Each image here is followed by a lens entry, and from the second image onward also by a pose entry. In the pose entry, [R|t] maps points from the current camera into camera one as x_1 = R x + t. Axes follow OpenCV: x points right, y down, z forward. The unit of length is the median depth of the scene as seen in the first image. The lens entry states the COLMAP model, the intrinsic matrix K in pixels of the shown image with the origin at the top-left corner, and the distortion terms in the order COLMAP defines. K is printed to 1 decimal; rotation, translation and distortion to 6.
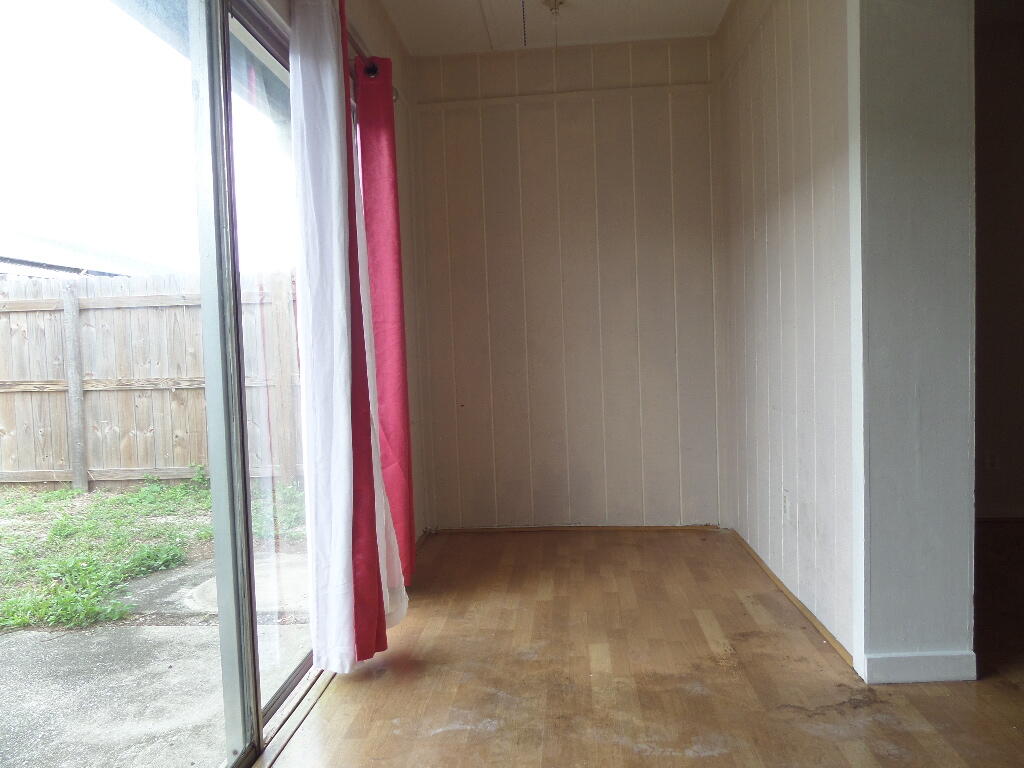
lens RADIAL K [[815.8, 0, 512.0], [0, 815.8, 384.0], [0, 0, 1]] dist [0.005137, 0.009608]
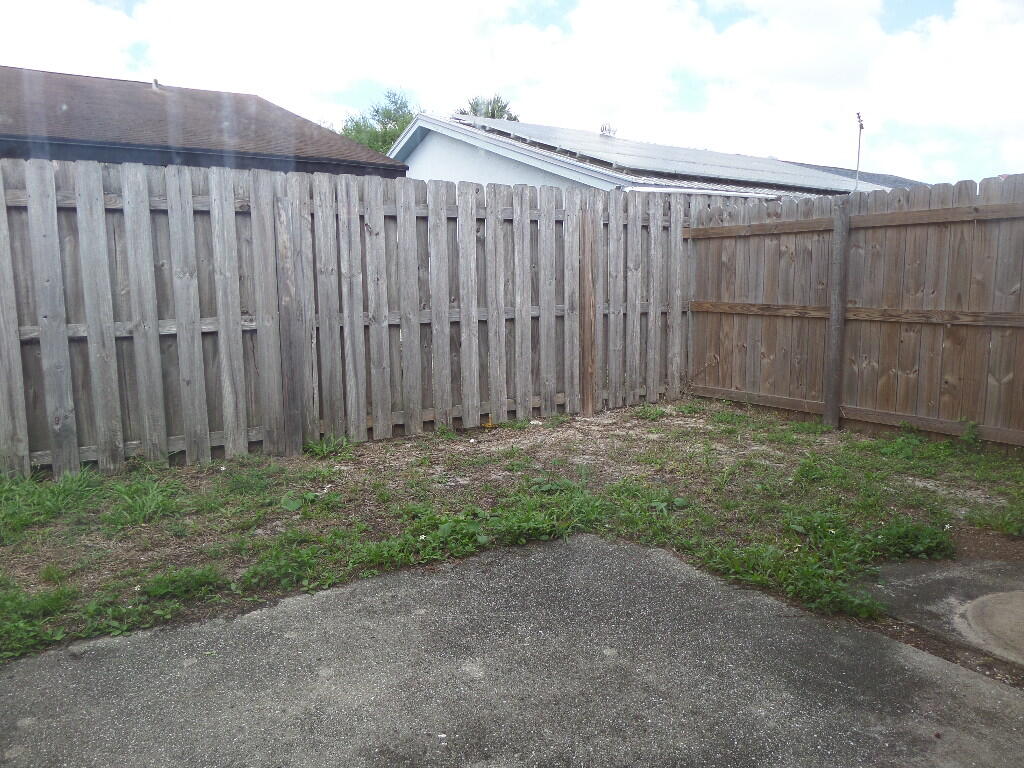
lens RADIAL K [[726.5, 0, 512.0], [0, 726.5, 384.0], [0, 0, 1]] dist [-0.051395, 0.002420]
pose [[0.624535, 0.132377, -0.769696, -0.132272], [-0.050648, 0.990321, 0.129225, -0.005064], [0.779353, -0.041722, 0.625195, 0.211344]]
